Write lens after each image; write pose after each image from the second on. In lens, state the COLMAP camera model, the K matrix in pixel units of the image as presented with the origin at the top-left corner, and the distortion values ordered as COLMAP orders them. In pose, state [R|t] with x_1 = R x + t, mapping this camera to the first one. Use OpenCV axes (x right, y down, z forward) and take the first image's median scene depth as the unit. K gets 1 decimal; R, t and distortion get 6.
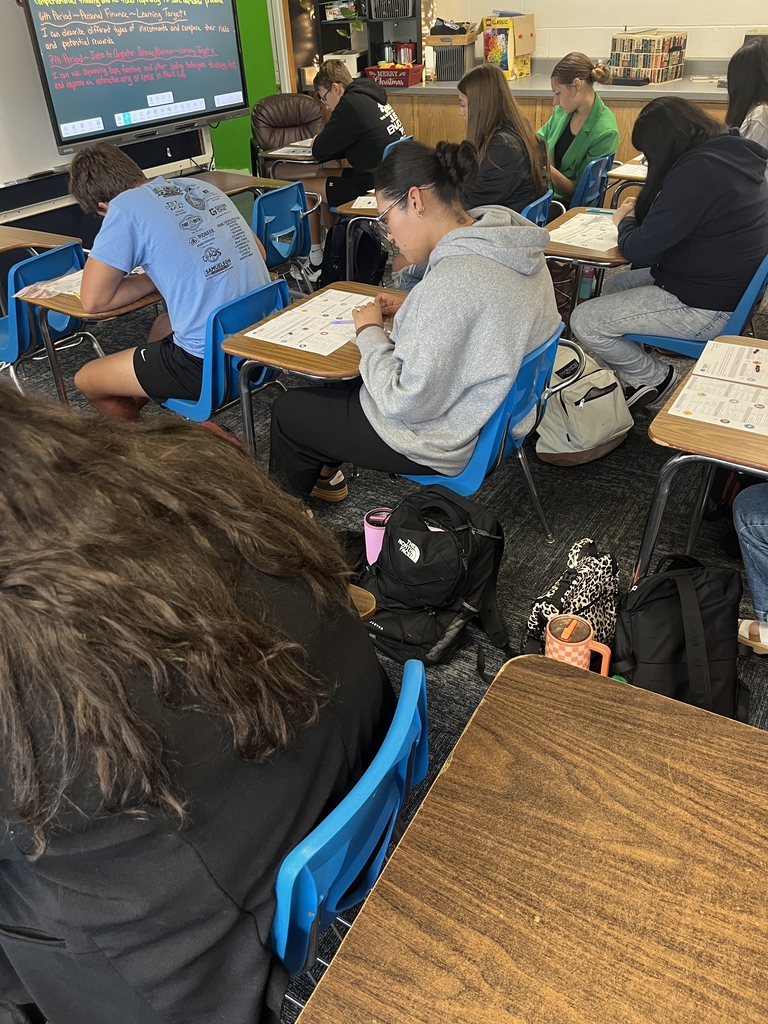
lens RADIAL K [[755.1, 0, 386.0], [0, 755.1, 490.4], [0, 0, 1]] dist [0.073177, -0.119668]
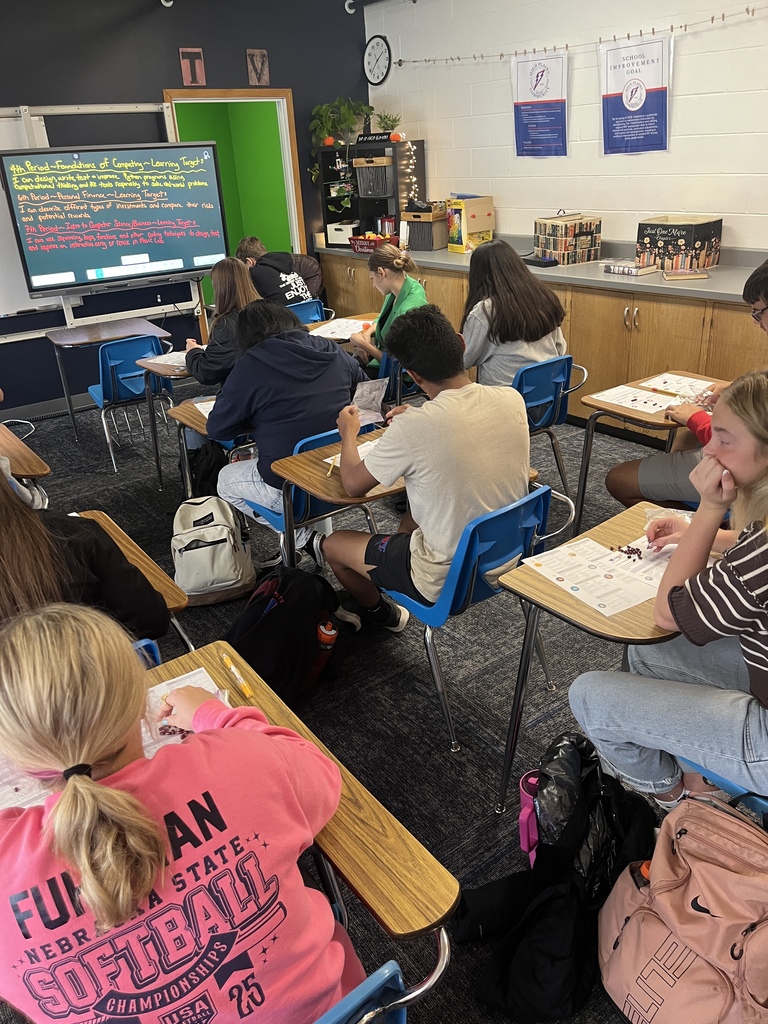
lens RADIAL K [[755.1, 0, 386.0], [0, 755.1, 490.4], [0, 0, 1]] dist [0.073177, -0.119668]
pose [[0.943483, 0.136954, -0.301800, 0.509407], [-0.180065, 0.976323, -0.119873, -0.072602], [0.278237, 0.167442, 0.945805, 0.008848]]
